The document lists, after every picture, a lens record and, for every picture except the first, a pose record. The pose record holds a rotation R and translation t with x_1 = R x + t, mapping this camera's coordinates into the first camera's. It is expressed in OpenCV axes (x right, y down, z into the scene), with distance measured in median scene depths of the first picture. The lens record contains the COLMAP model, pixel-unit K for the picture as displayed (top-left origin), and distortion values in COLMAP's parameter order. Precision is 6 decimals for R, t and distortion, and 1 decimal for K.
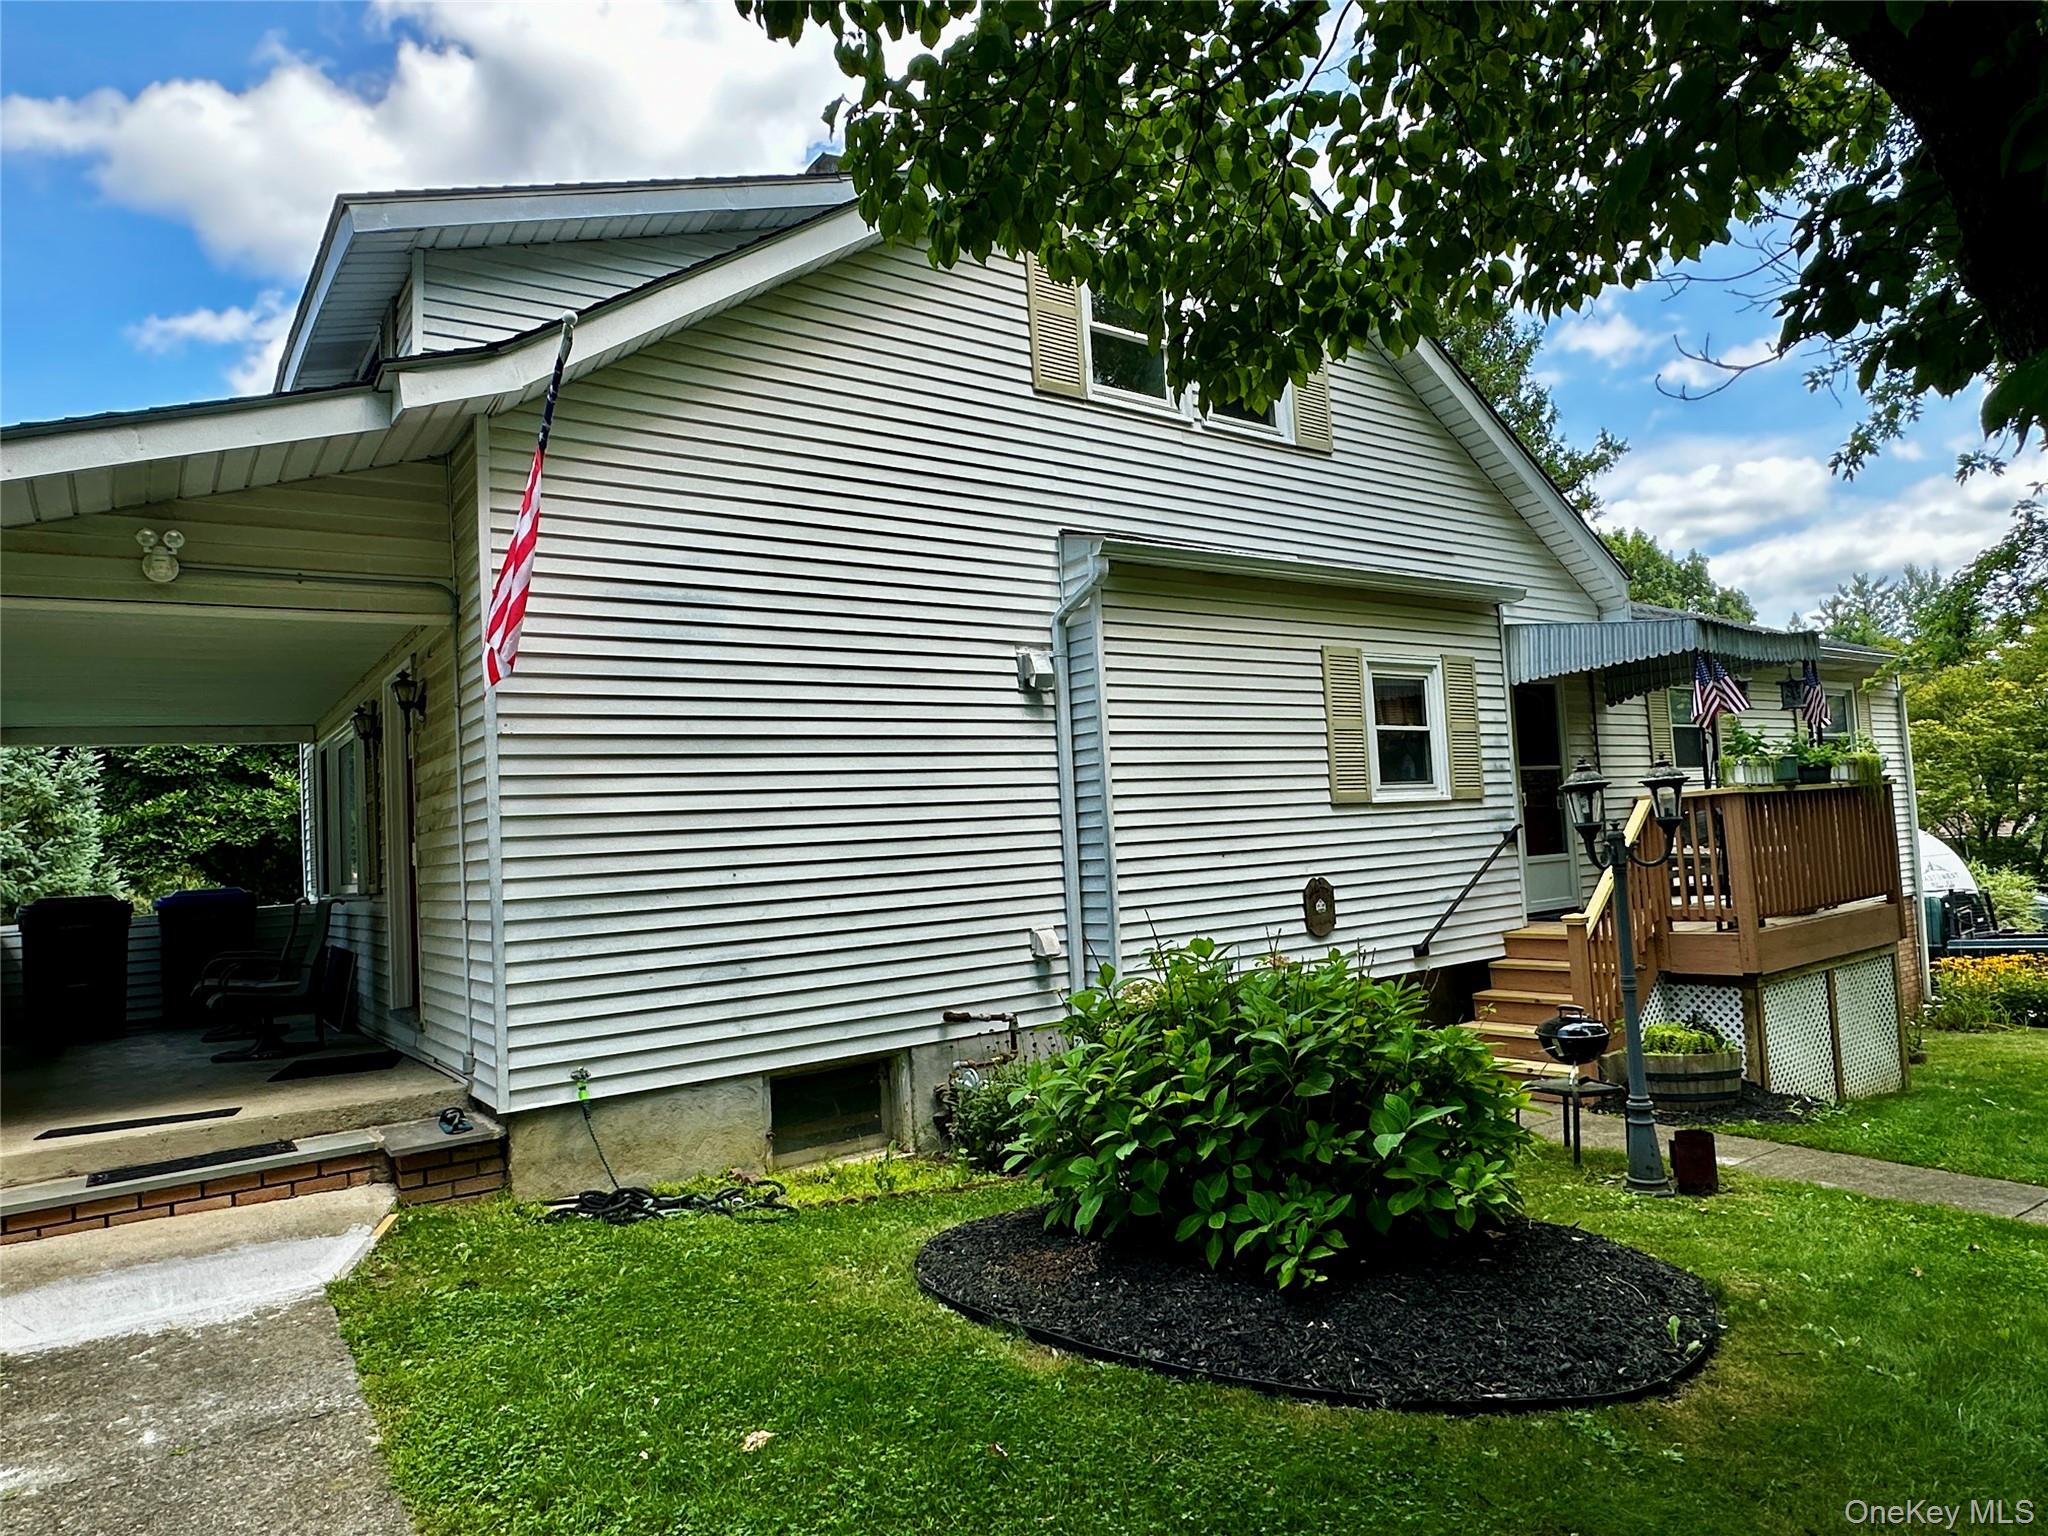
lens RADIAL K [[1255.1, 0, 1025.5], [0, 1255.1, 765.1], [0, 0, 1]] dist [-0.010665, 0.003046]
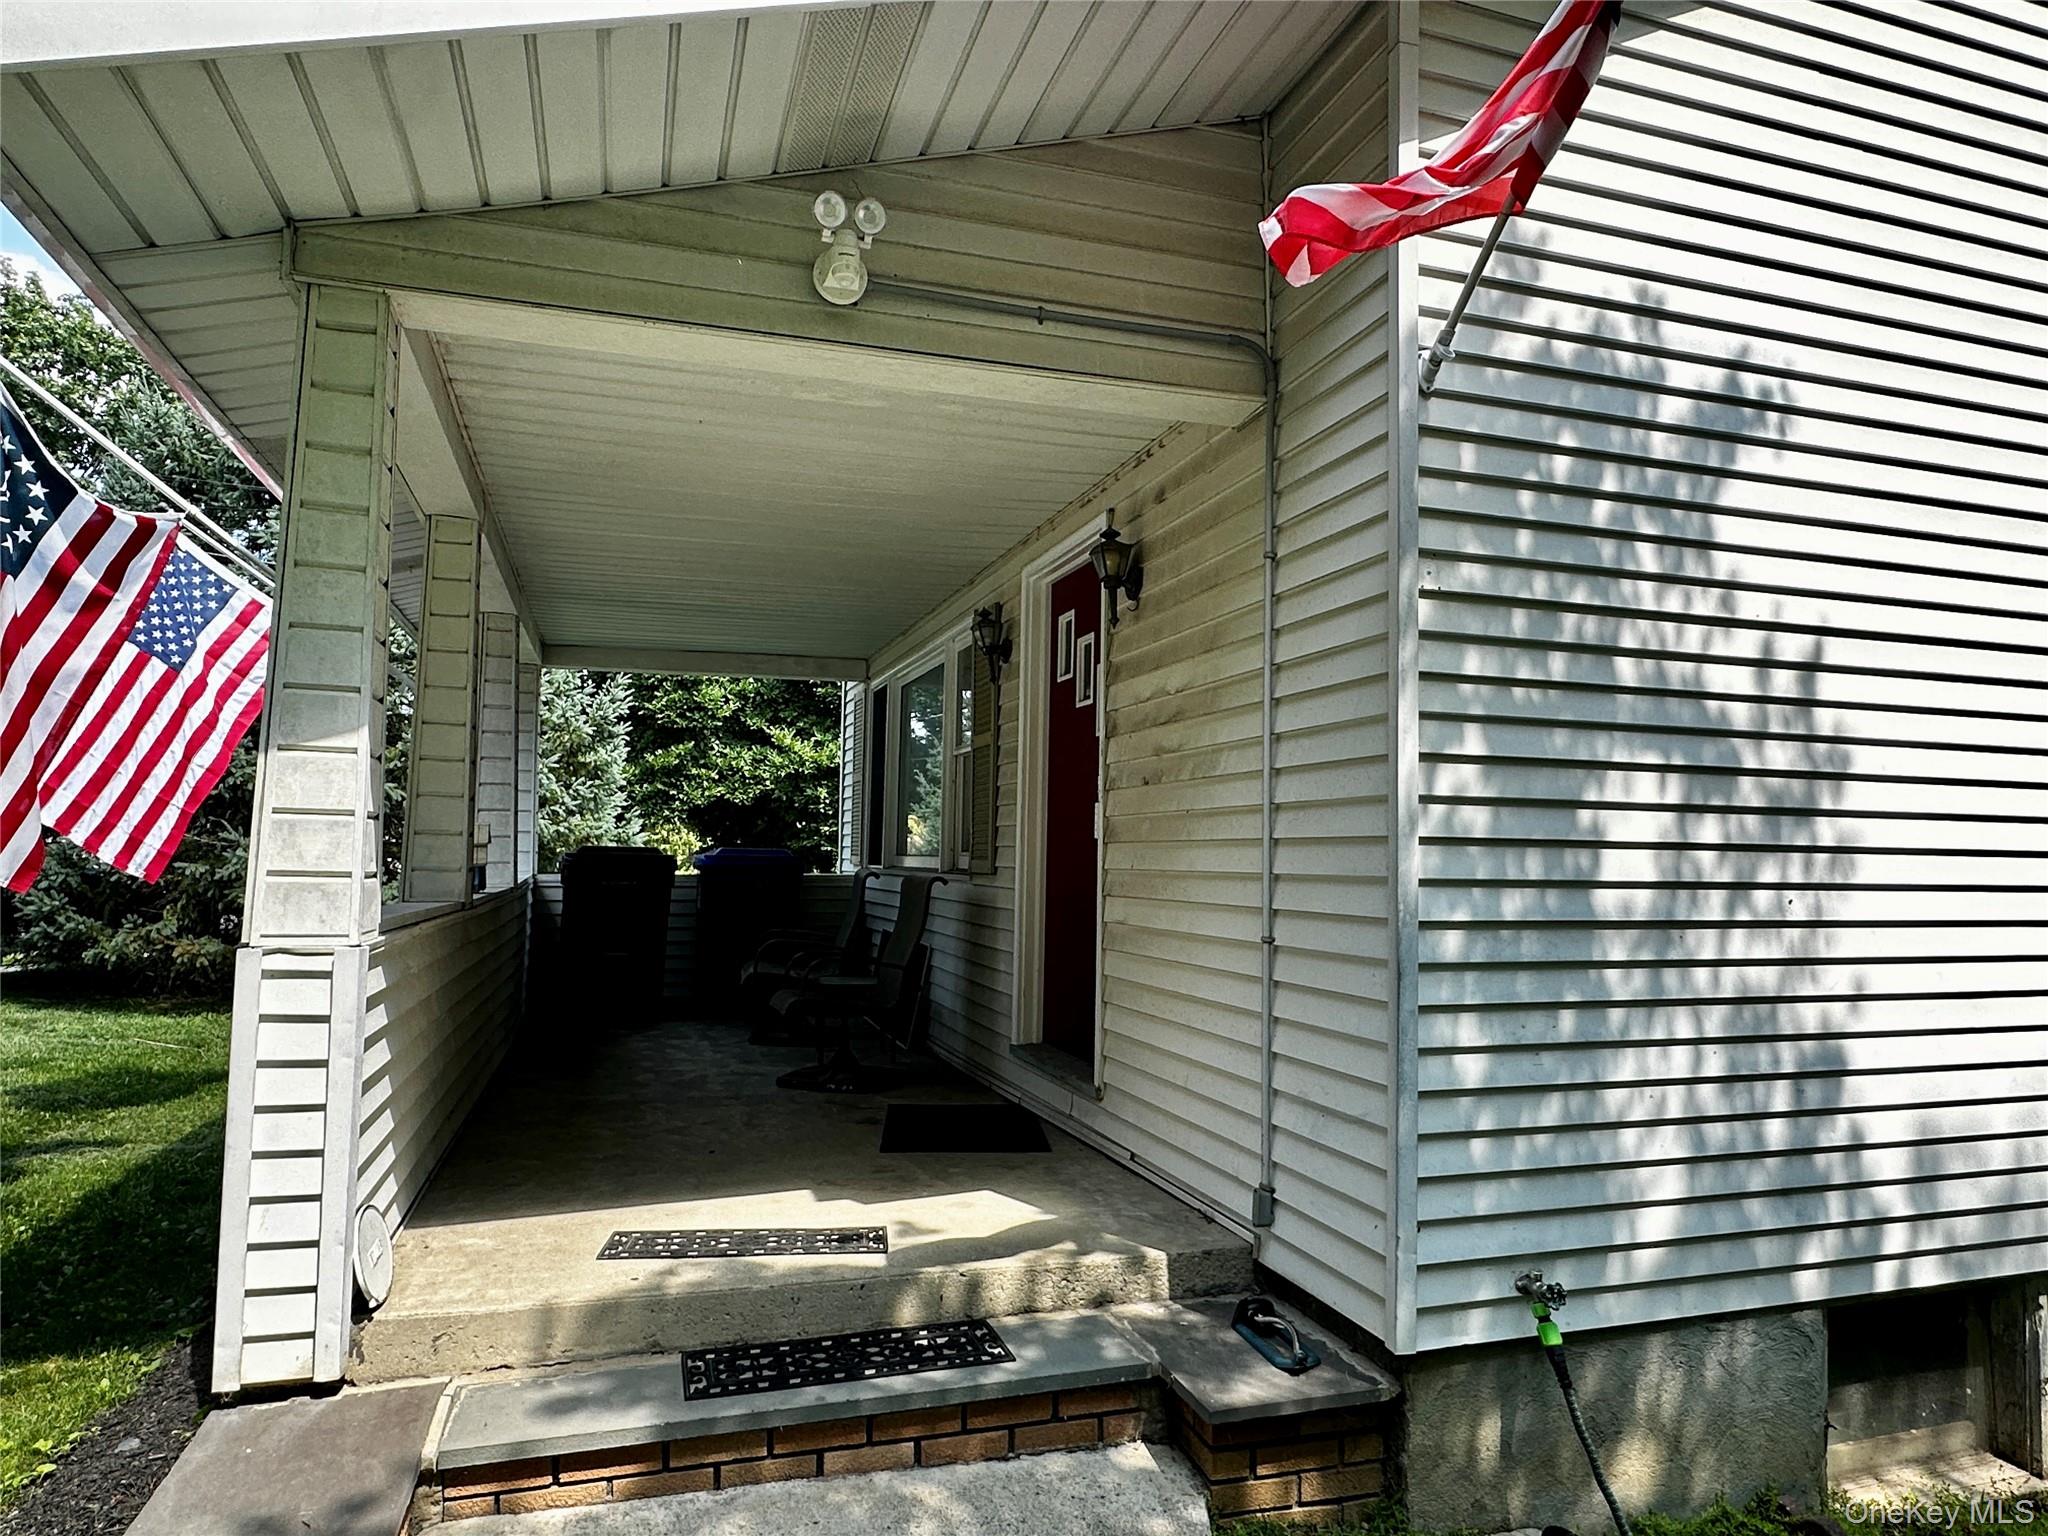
lens RADIAL K [[1255.1, 0, 1019.4], [0, 1255.1, 771.4], [0, 0, 1]] dist [-0.010665, 0.003046]
pose [[0.949630, 0.061212, -0.307337, -0.274150], [-0.060377, 0.998101, 0.012233, 0.033994], [0.307502, 0.006940, 0.951522, 0.312826]]
